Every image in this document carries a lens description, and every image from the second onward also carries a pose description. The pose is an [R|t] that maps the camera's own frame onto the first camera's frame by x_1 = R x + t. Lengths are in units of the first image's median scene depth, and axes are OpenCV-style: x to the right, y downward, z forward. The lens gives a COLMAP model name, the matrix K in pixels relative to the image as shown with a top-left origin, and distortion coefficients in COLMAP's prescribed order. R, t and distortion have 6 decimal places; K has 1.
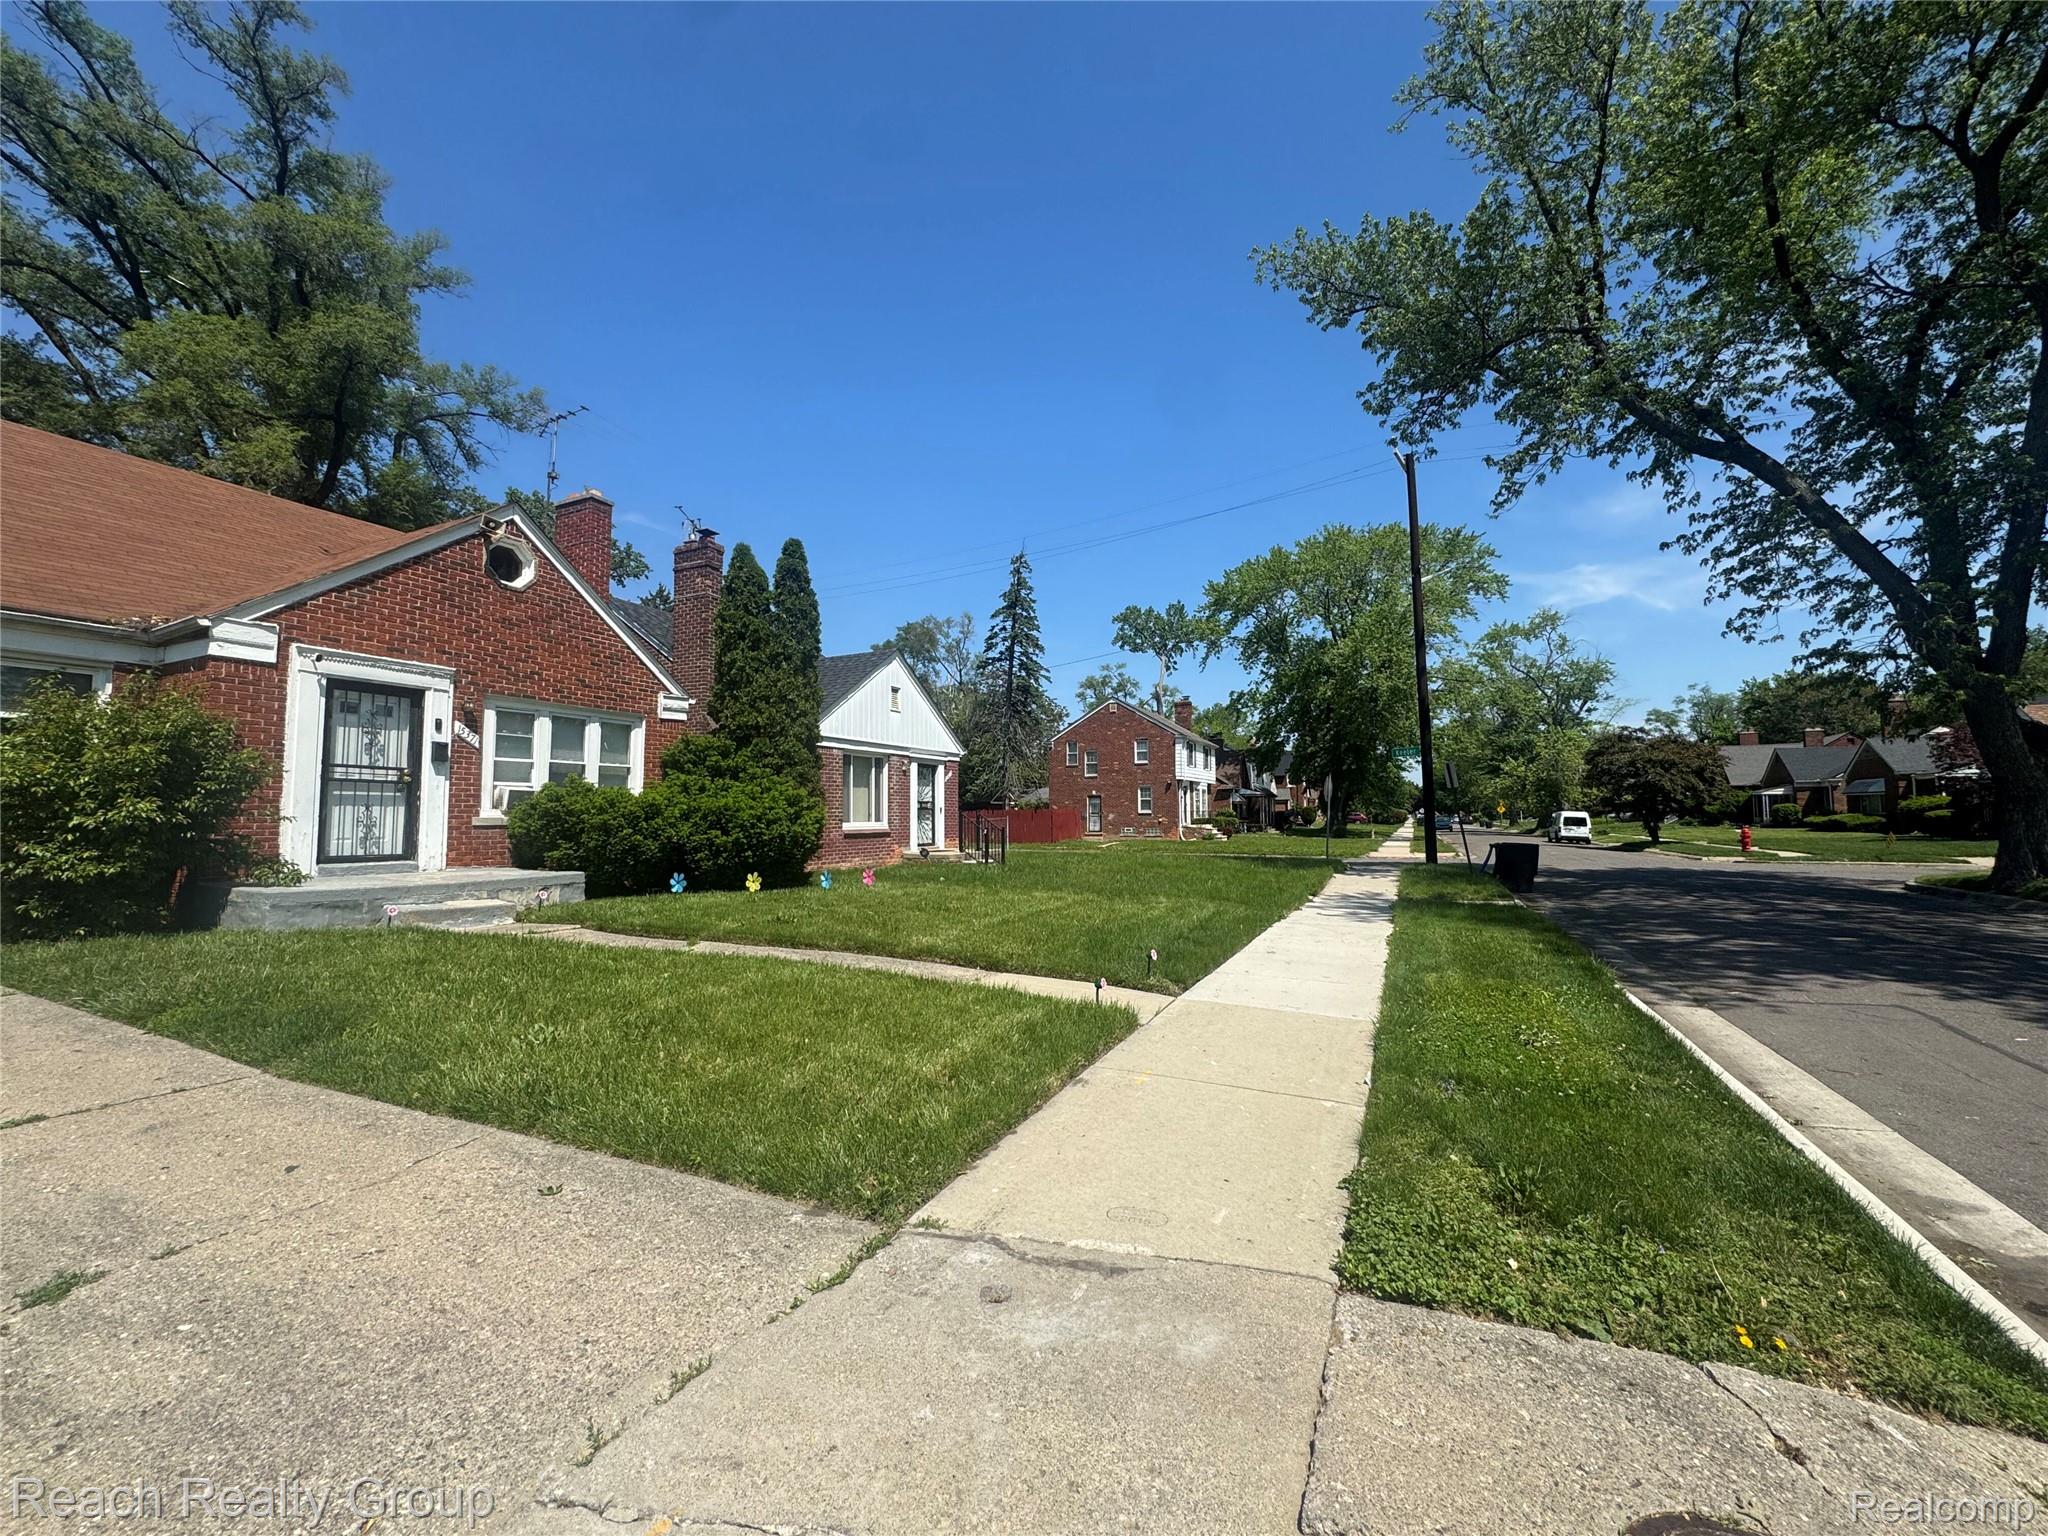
lens RADIAL K [[815.5, 0, 1022.3], [0, 815.5, 766.8], [0, 0, 1]] dist [-0.001857, -0.000636]
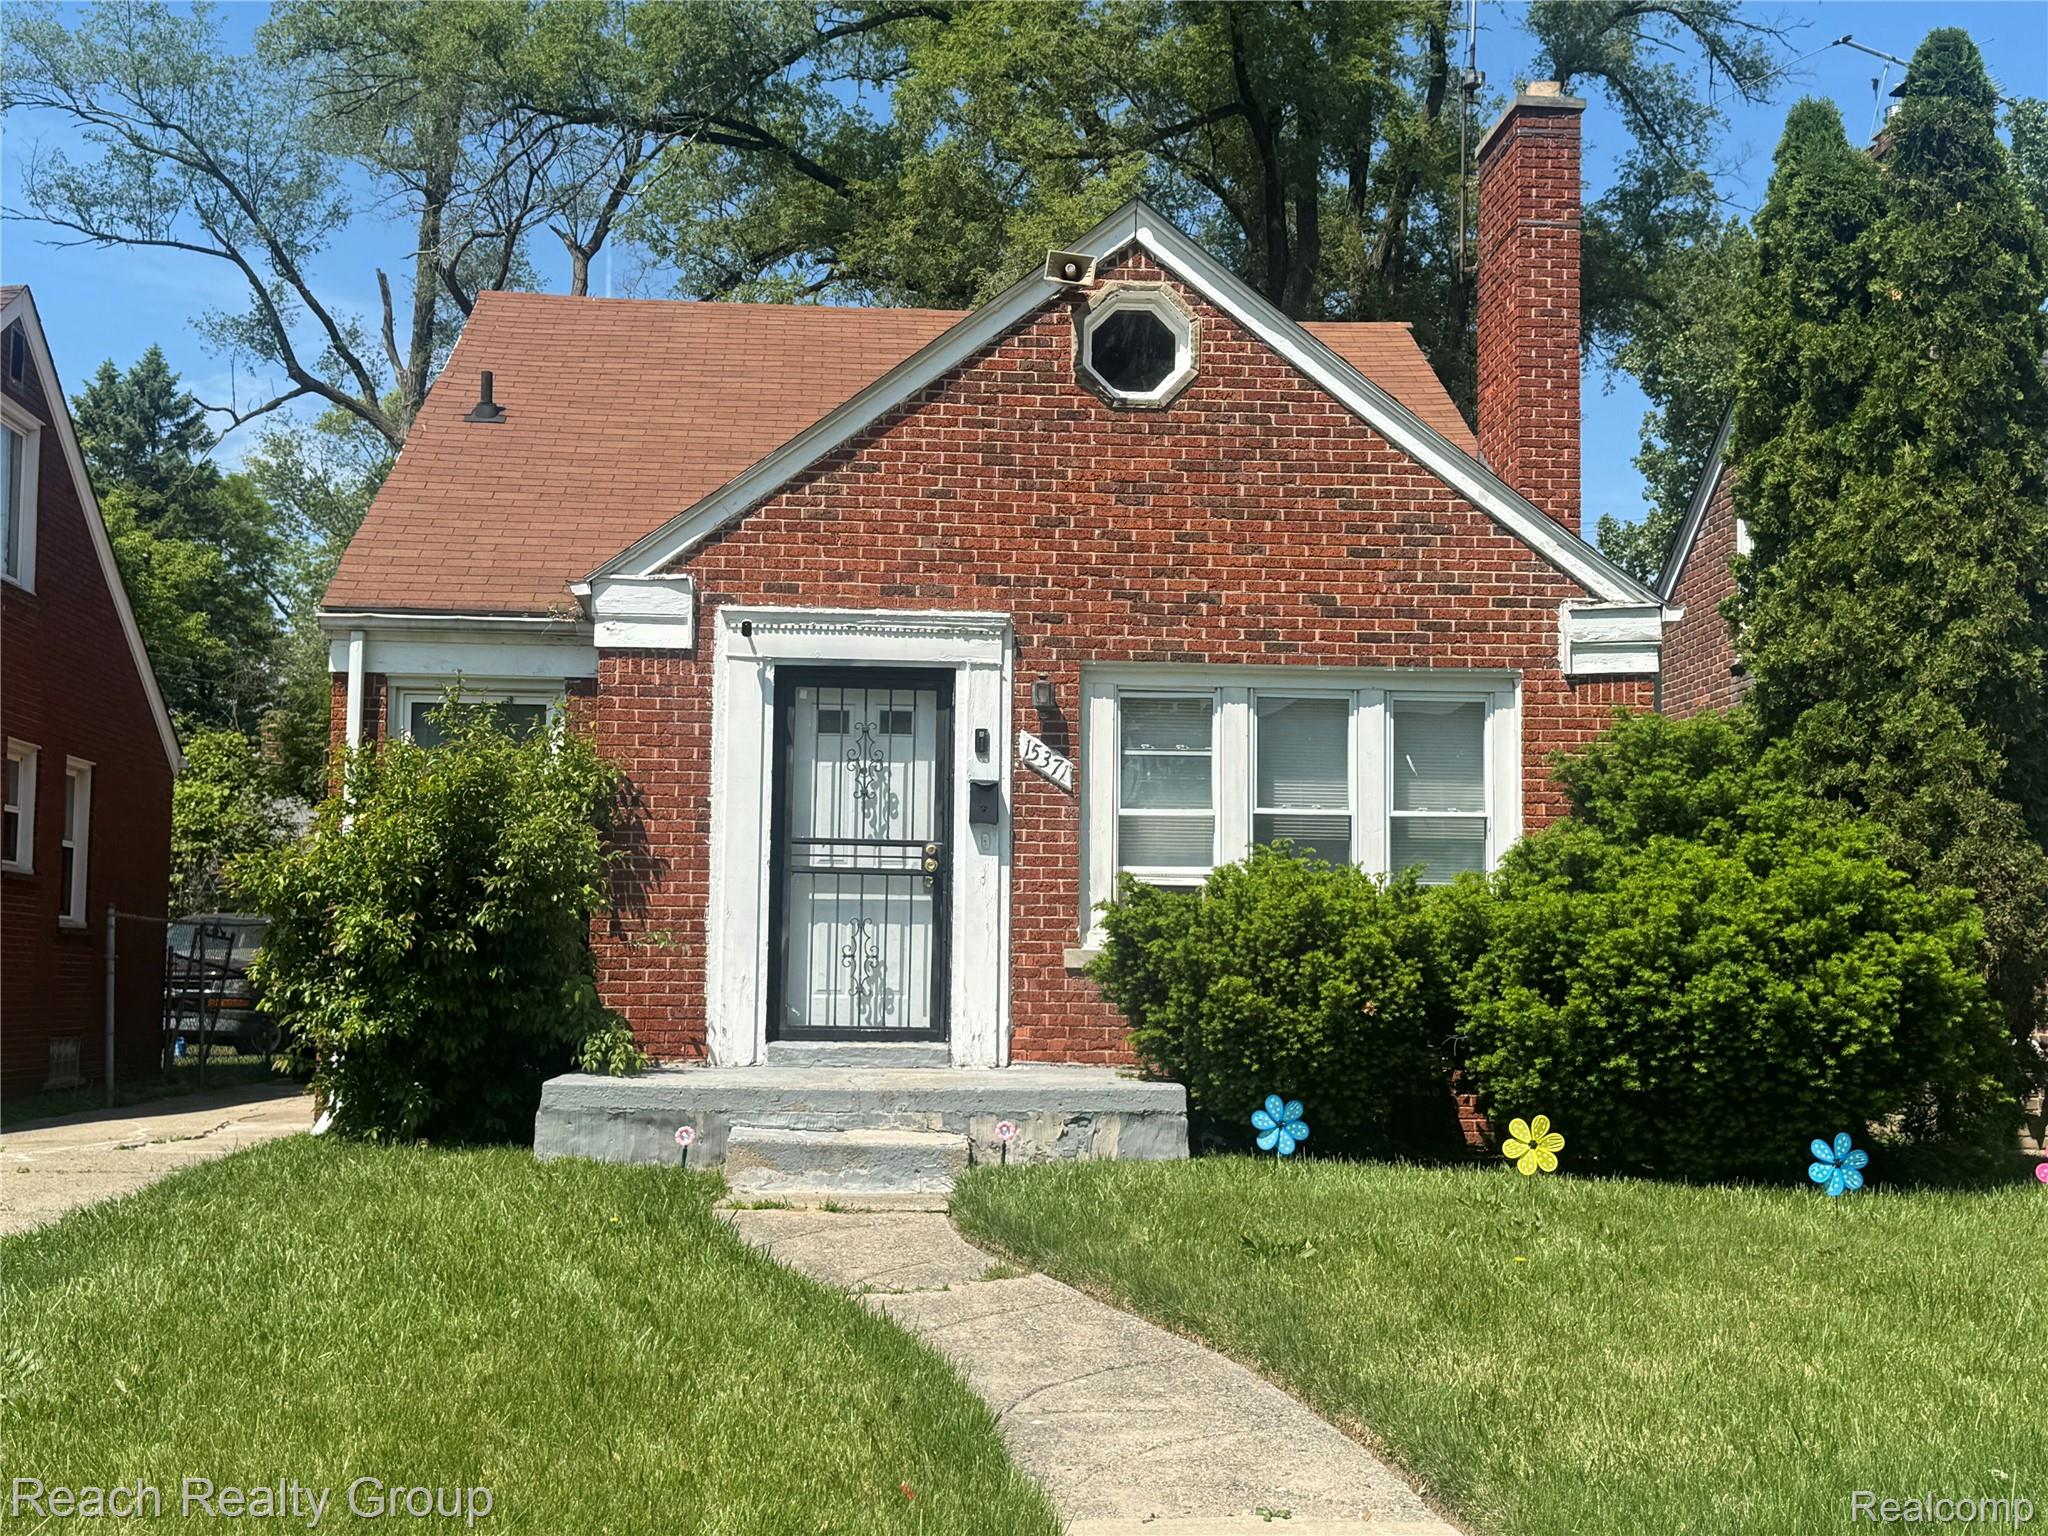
lens RADIAL K [[2334.7, 0, 1018.3], [0, 2334.7, 775.7], [0, 0, 1]] dist [0.089393, 0.000000]
pose [[0.495499, -0.069508, -0.865823, 0.403135], [0.043188, 0.997532, -0.055366, 0.038619], [0.867534, -0.009959, 0.497278, 0.369864]]
